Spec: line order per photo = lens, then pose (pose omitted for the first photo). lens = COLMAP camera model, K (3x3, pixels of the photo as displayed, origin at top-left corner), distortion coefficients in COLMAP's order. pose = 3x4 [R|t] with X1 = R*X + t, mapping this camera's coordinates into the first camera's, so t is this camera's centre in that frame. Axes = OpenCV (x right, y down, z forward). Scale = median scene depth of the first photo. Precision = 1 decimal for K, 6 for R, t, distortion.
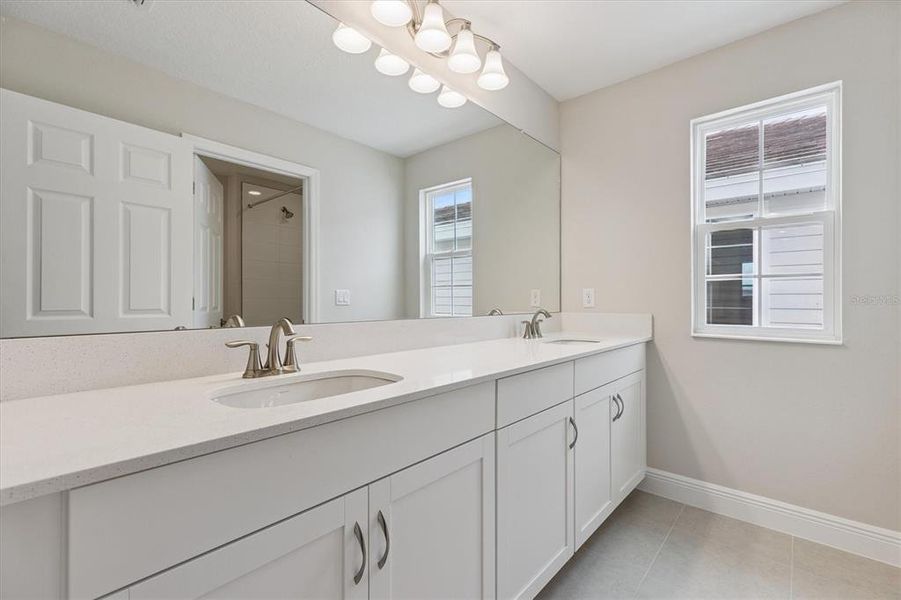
lens RADIAL K [[401.9, 0, 453.3], [0, 401.9, 297.6], [0, 0, 1]] dist [0.002933, 0.000489]
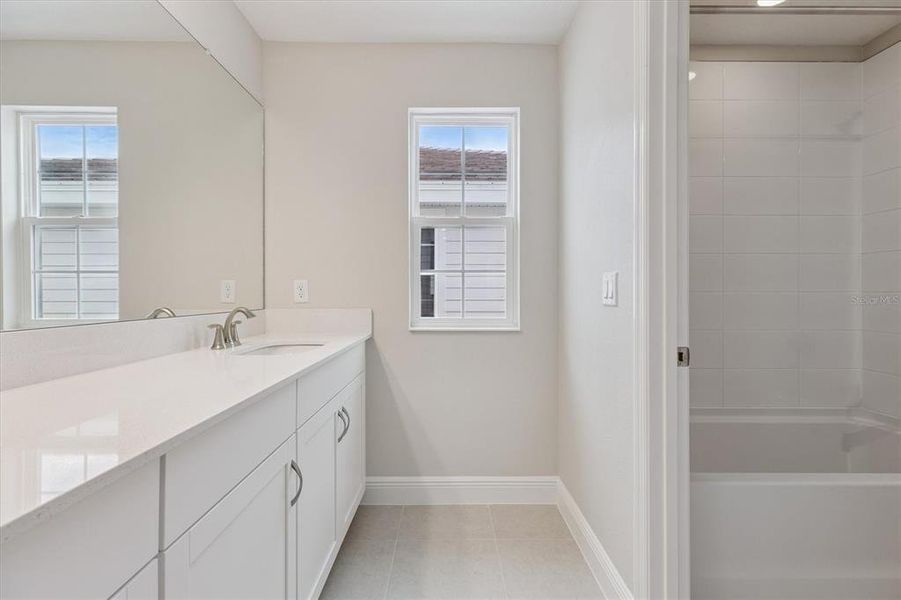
lens RADIAL K [[411.4, 0, 457.4], [0, 411.4, 292.0], [0, 0, 1]] dist [0.003511, 0.000540]
pose [[0.748991, -0.000010, 0.662580, 0.020919], [-0.002402, 0.999993, 0.002731, -0.000221], [-0.662576, -0.003637, 0.748986, 0.183642]]
